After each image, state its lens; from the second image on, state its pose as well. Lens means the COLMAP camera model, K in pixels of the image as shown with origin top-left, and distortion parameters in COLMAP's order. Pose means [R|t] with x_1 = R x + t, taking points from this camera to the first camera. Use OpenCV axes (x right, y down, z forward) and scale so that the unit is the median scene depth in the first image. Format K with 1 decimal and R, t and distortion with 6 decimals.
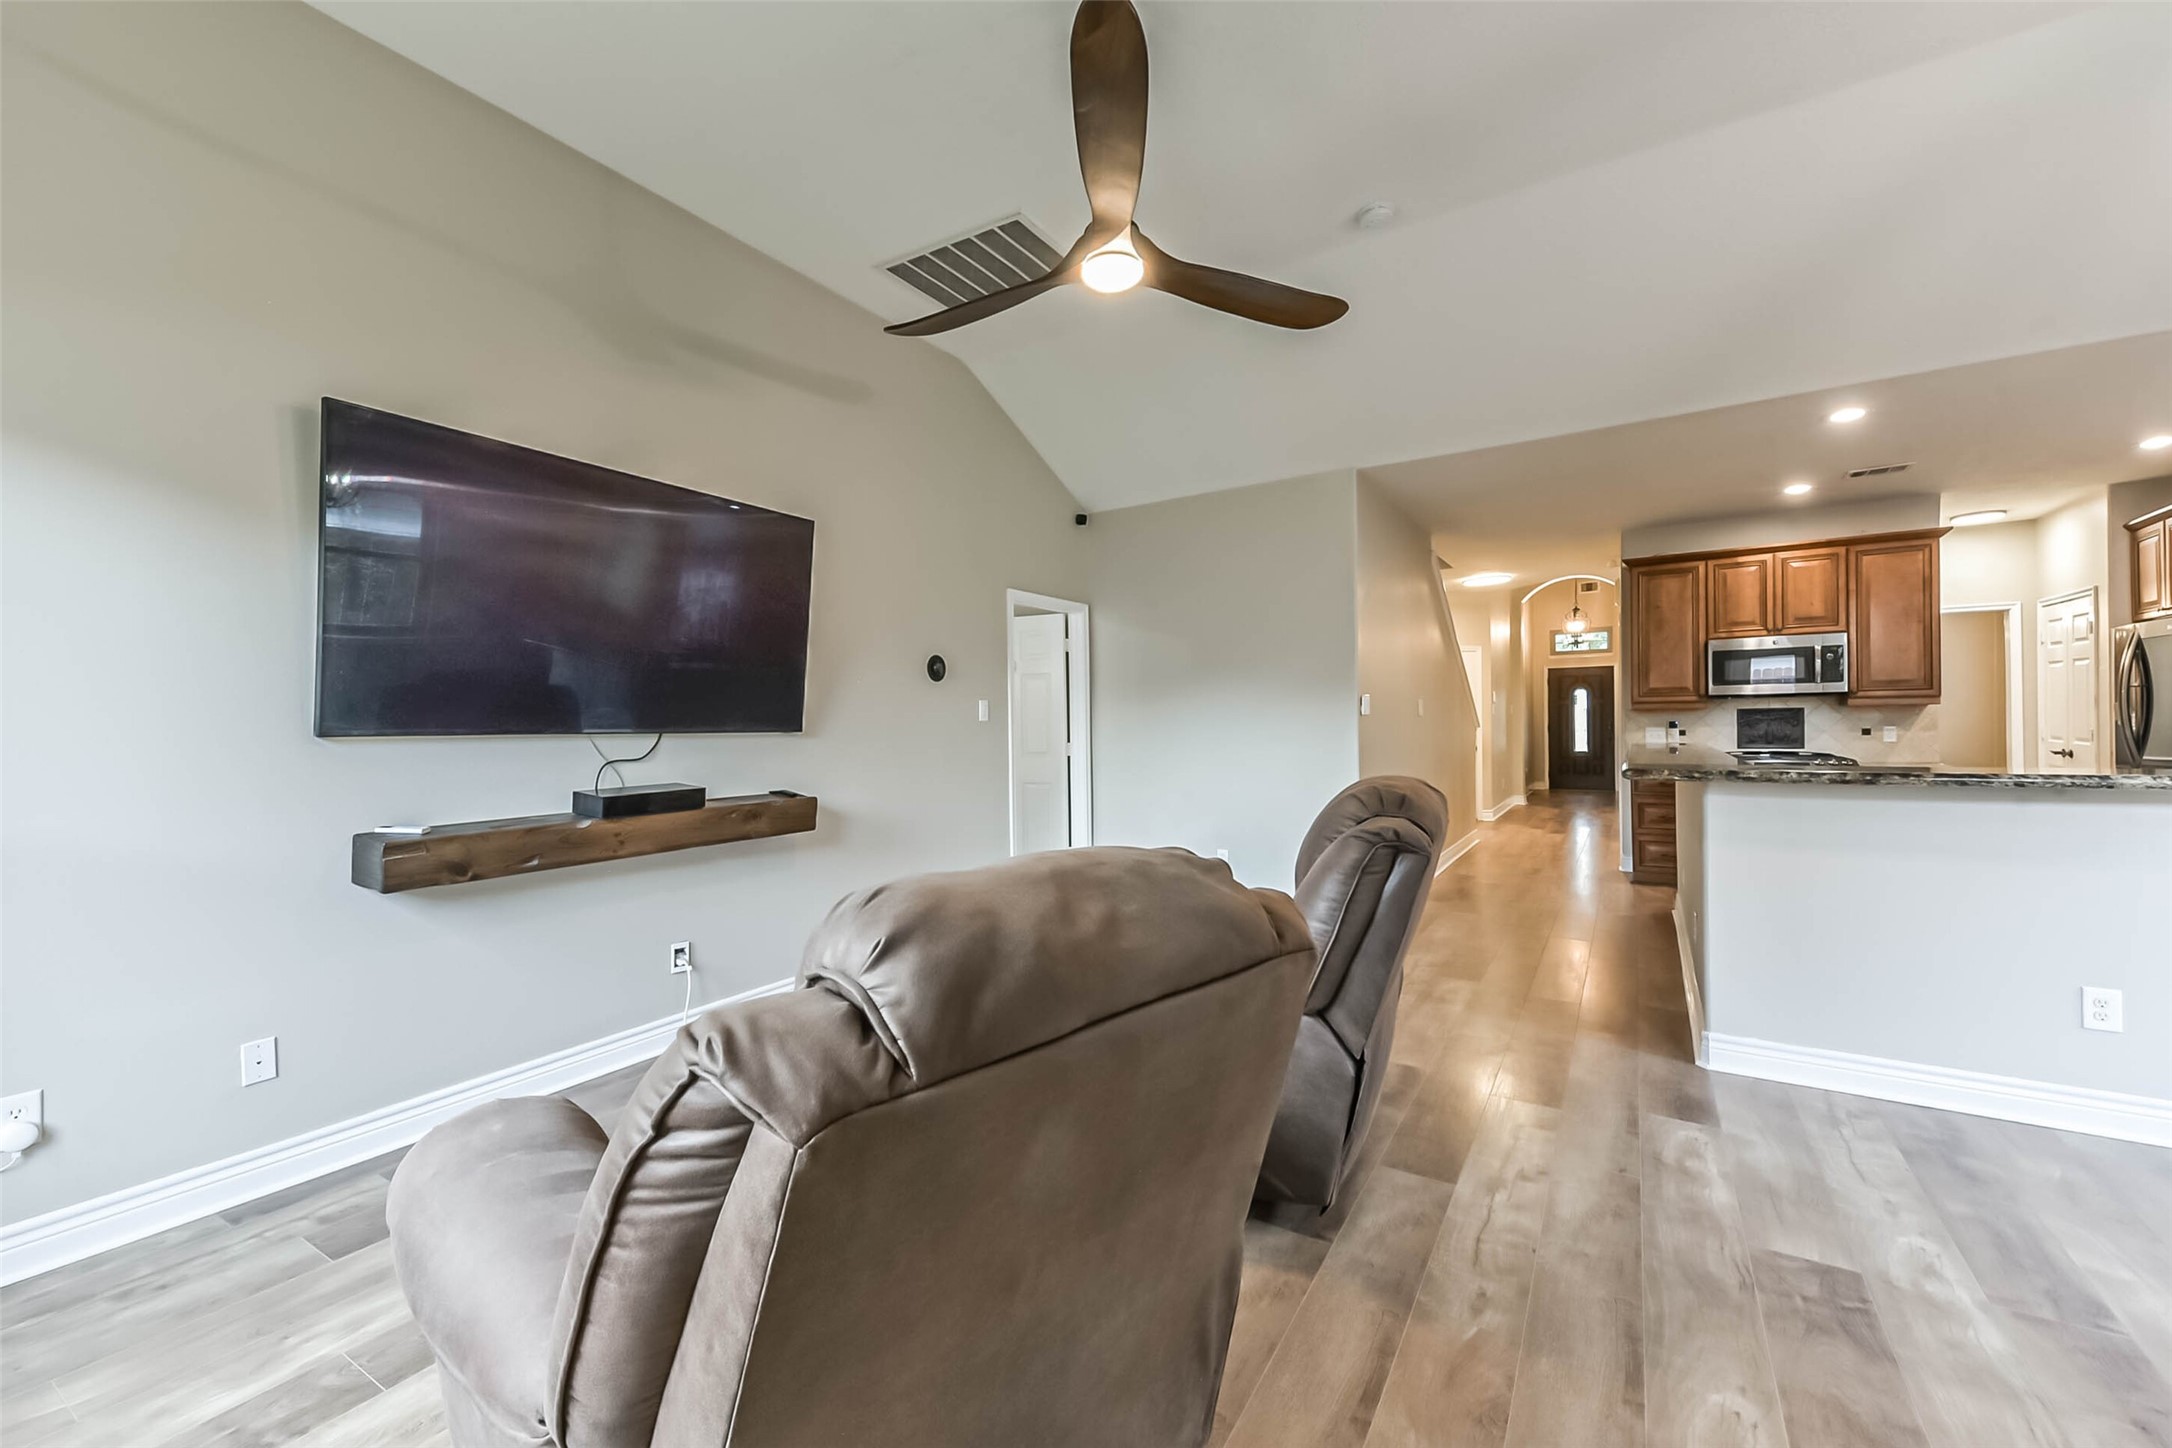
lens RADIAL K [[857.4, 0, 1086.0], [0, 857.4, 724.0], [0, 0, 1]] dist [0.073545, -0.026633]
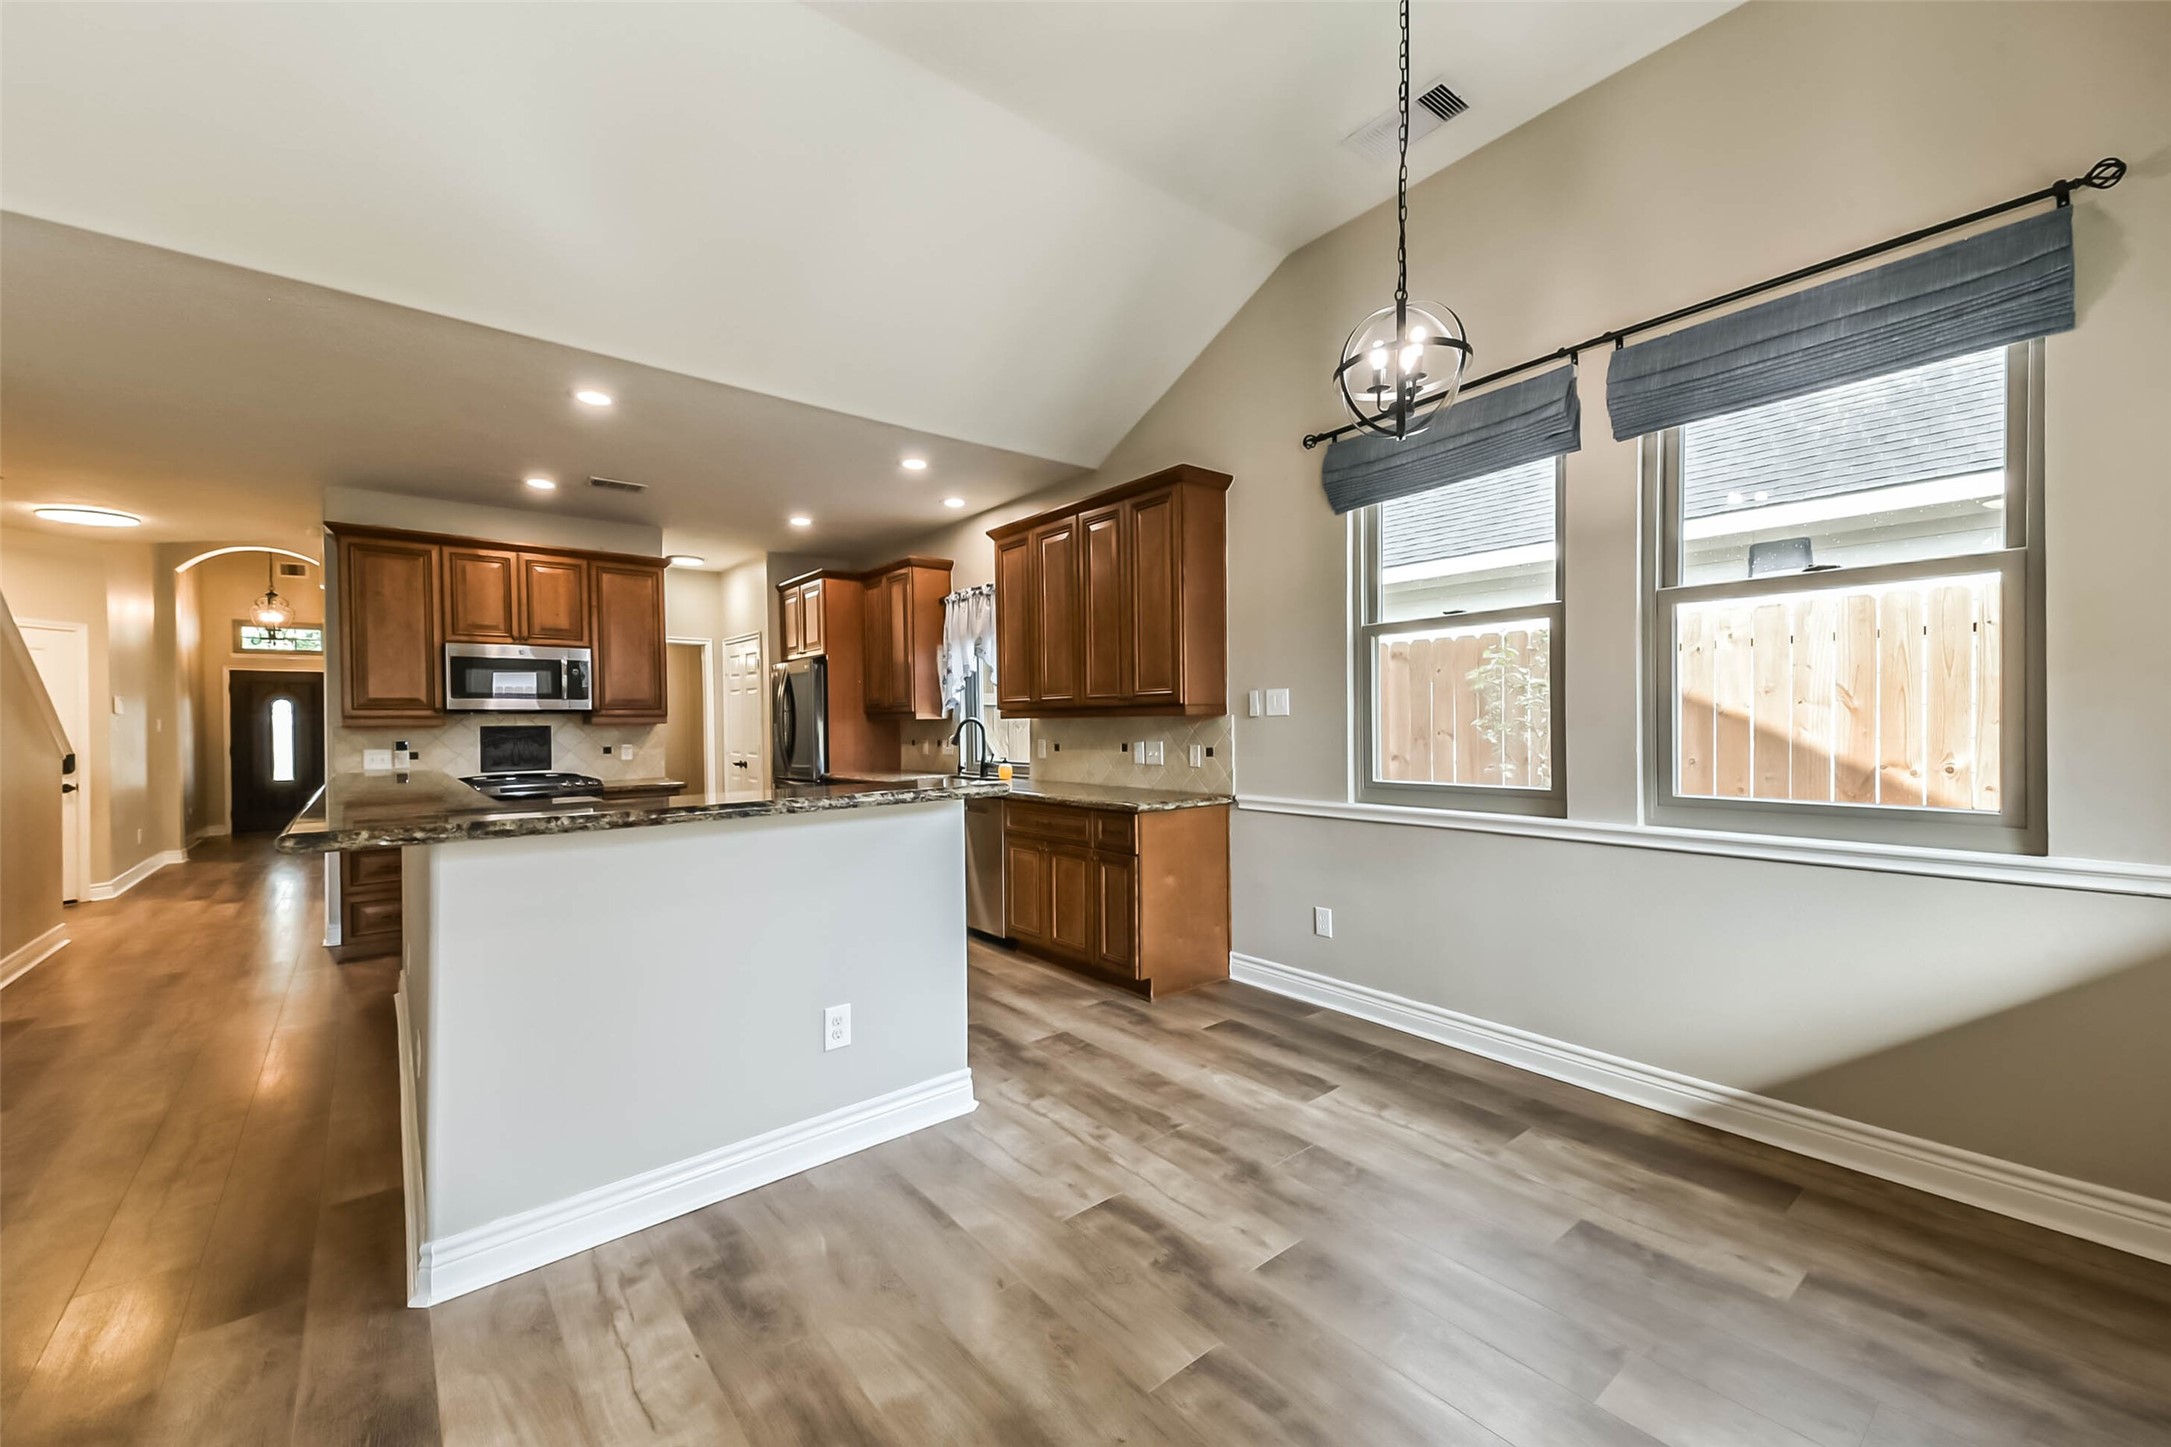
lens RADIAL K [[841.4, 0, 1087.0], [0, 841.4, 728.9], [0, 0, 1]] dist [0.072992, -0.028796]
pose [[0.318334, 0.003784, 0.947971, 0.130647], [0.010947, 0.999911, -0.007668, -0.001907], [-0.947915, 0.012818, 0.318264, 0.179958]]
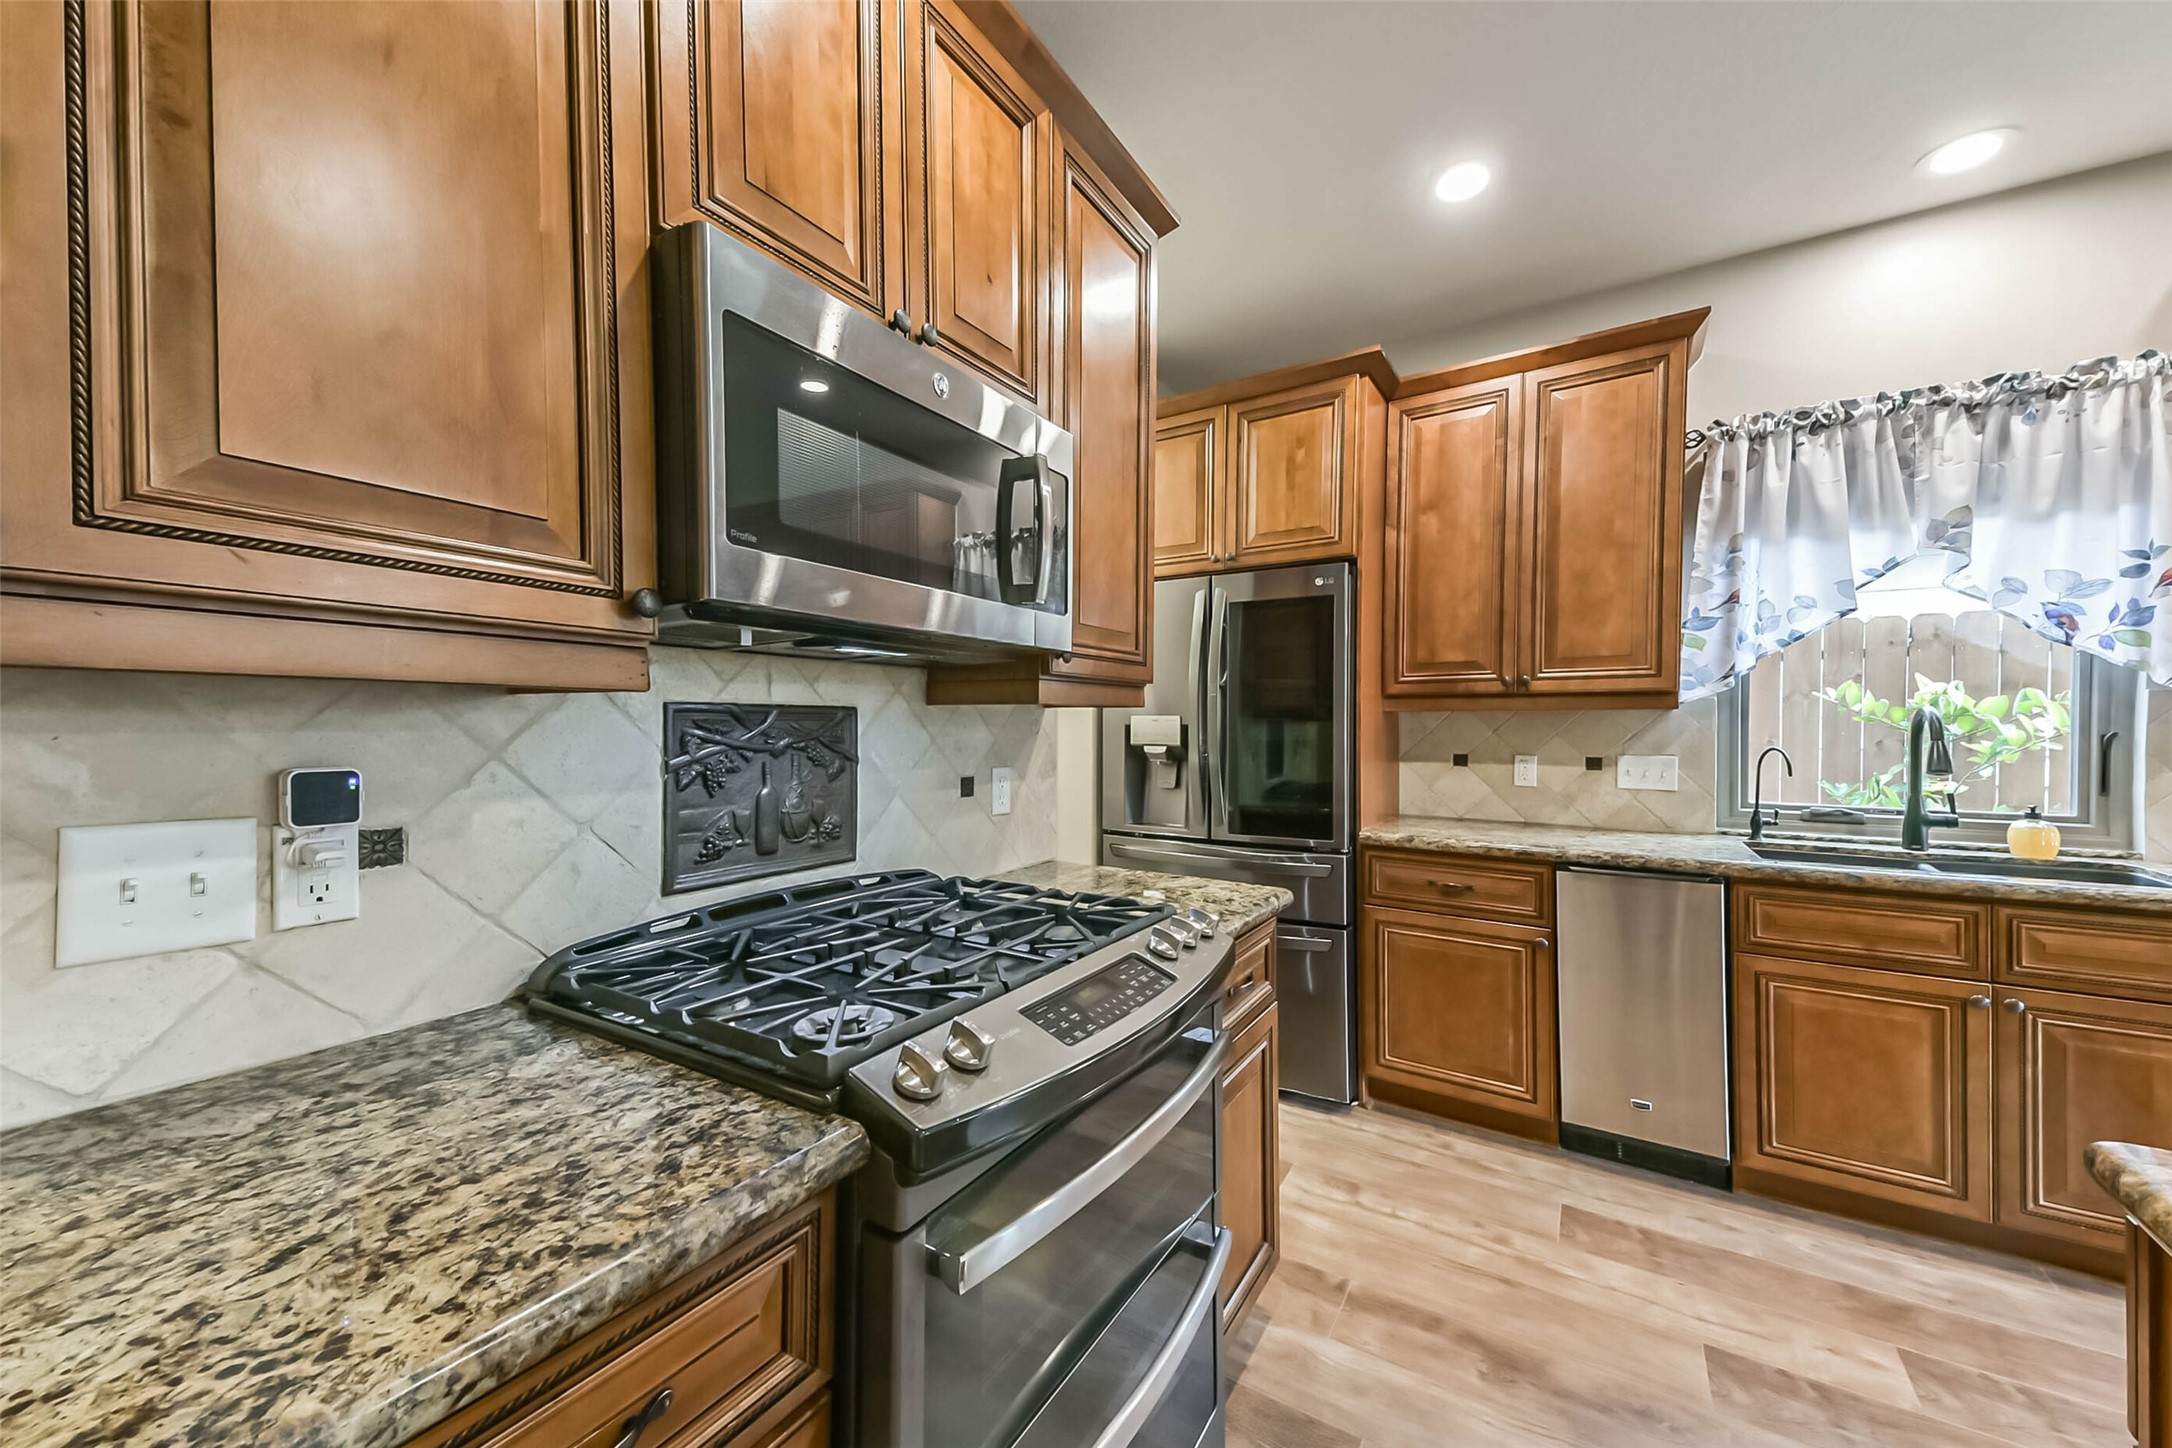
lens RADIAL K [[821.5, 0, 1076.3], [0, 821.5, 730.2], [0, 0, 1]] dist [0.069890, -0.021160]
pose [[-0.012714, 0.007785, 0.999889, 0.574352], [0.002470, 0.999967, -0.007754, -0.009047], [-0.999916, 0.002371, -0.012733, 0.956149]]
